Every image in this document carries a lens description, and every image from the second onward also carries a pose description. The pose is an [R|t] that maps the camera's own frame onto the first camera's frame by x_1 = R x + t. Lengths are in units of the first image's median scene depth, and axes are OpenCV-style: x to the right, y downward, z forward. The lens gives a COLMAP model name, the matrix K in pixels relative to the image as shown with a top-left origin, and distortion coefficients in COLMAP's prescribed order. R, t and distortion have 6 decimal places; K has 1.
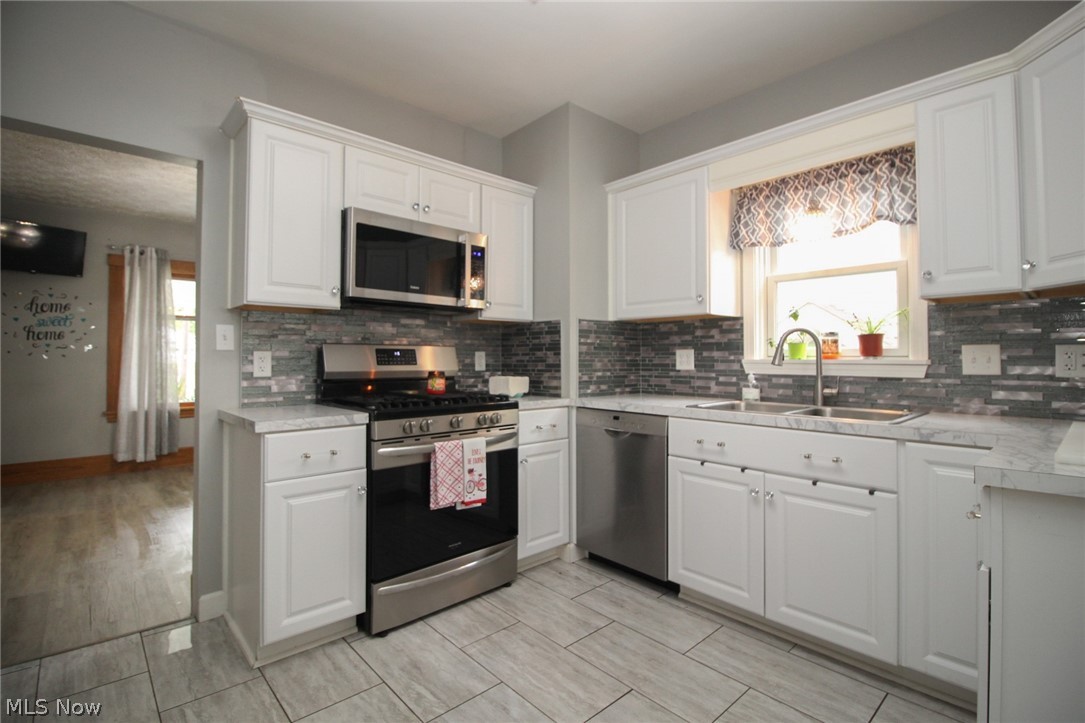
lens RADIAL K [[516.0, 0, 553.3], [0, 516.0, 354.2], [0, 0, 1]] dist [-0.021120, -0.000818]
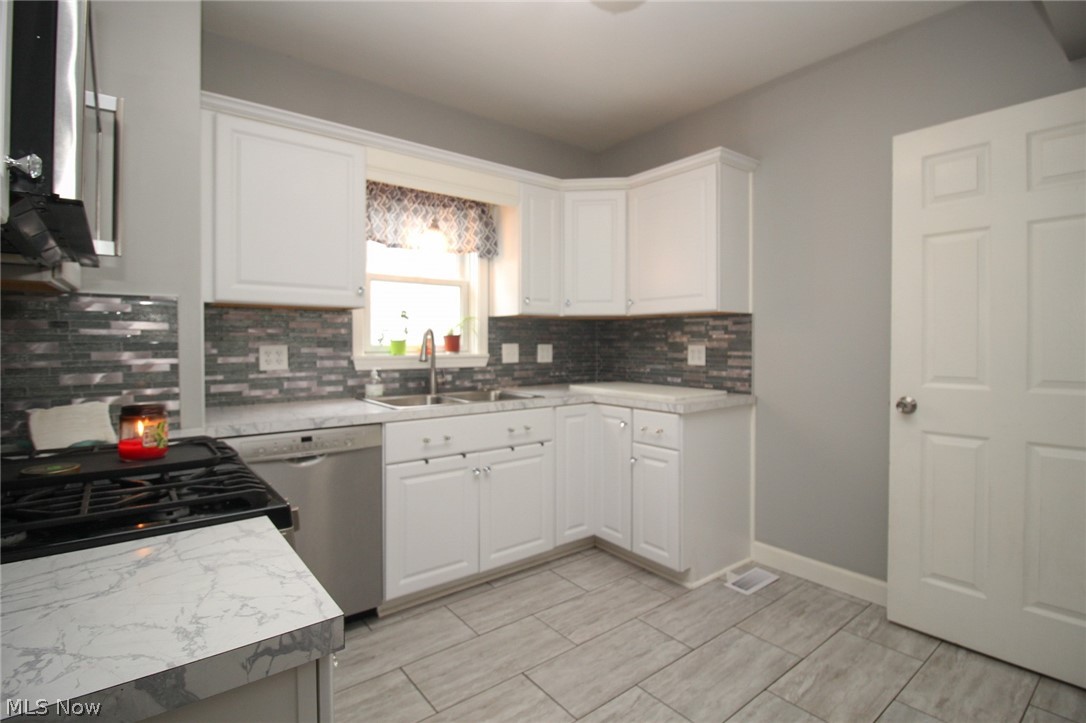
lens RADIAL K [[516.5, 0, 551.0], [0, 516.5, 357.0], [0, 0, 1]] dist [-0.021120, -0.000818]
pose [[0.063120, -0.022604, 0.997750, -0.683568], [-0.003138, 0.999734, 0.022847, -0.013268], [-0.998001, -0.004573, 0.063032, 0.685375]]
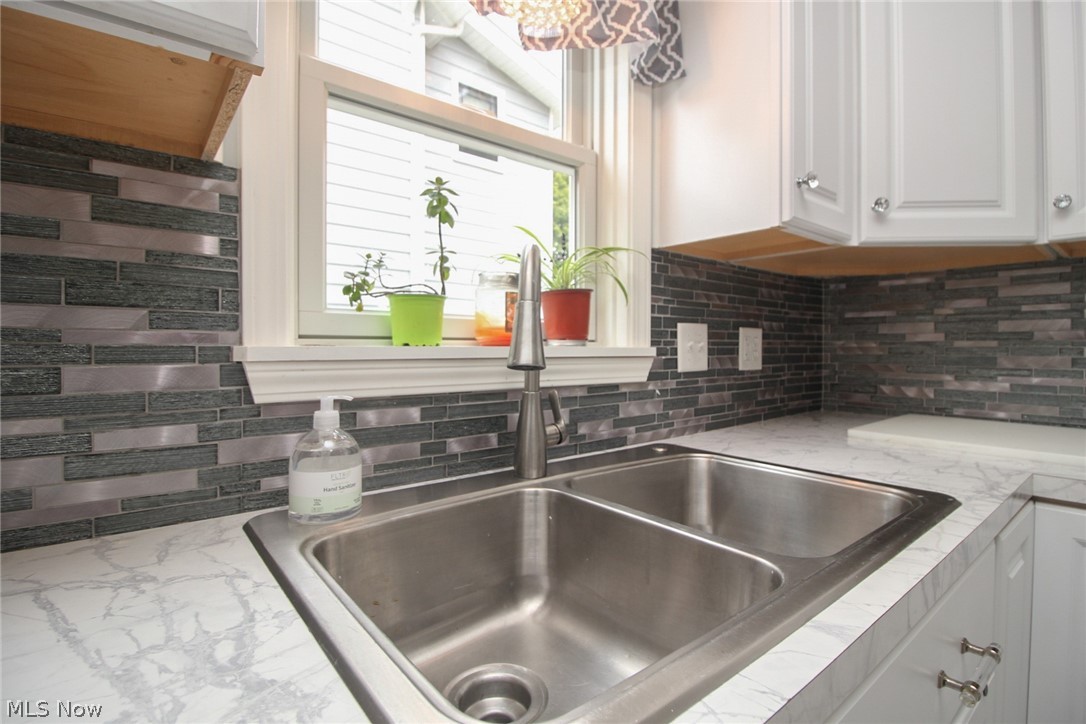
lens RADIAL K [[516.5, 0, 544.7], [0, 516.5, 359.2], [0, 0, 1]] dist [-0.021120, -0.000818]
pose [[0.063517, -0.012323, 0.997905, 0.167032], [-0.001015, 0.999922, 0.012412, 0.015756], [-0.997980, -0.001802, 0.063500, 1.014791]]
